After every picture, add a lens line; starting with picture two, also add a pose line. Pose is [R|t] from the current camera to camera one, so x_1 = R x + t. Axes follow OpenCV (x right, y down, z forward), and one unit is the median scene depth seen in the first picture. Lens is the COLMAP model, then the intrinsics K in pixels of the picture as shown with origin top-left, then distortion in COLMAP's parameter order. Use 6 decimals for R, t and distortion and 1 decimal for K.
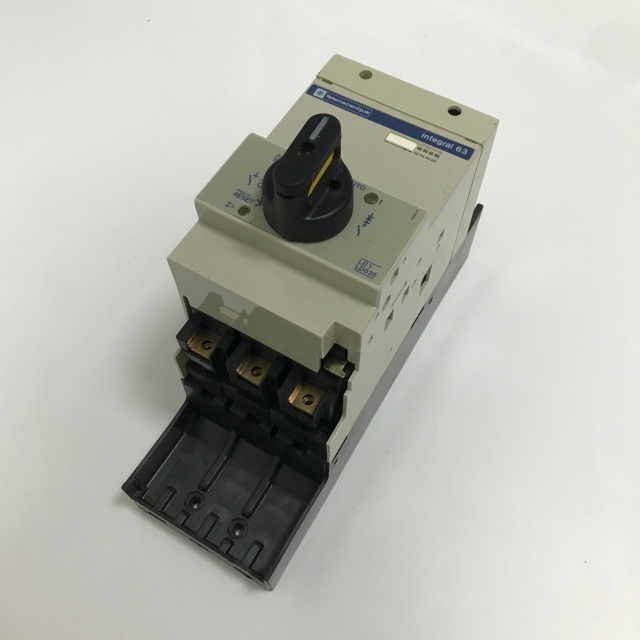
lens RADIAL K [[678.1, 0, 320.0], [0, 678.1, 320.0], [0, 0, 1]] dist [0.140067, -0.394633]
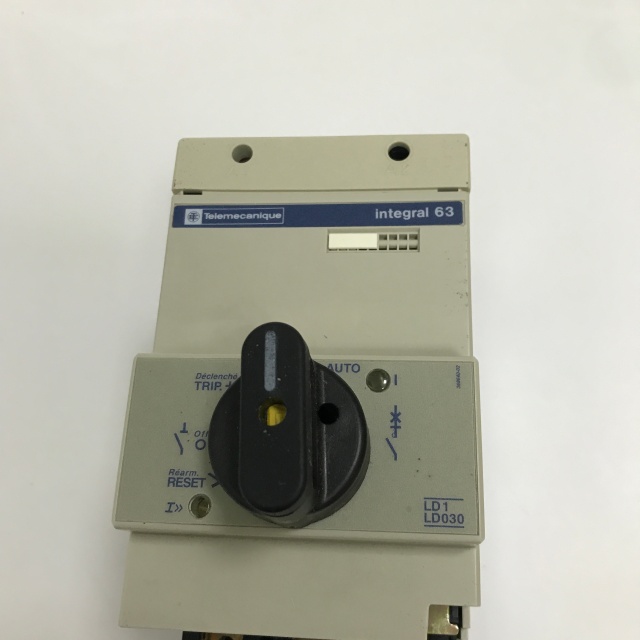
lens RADIAL K [[678.1, 0, 320.0], [0, 678.1, 320.0], [0, 0, 1]] dist [0.140067, -0.394633]
pose [[0.876422, -0.472190, 0.094456, -0.001678], [0.452557, 0.874691, 0.173514, -0.320605], [-0.164552, -0.109324, 0.980291, 0.384037]]
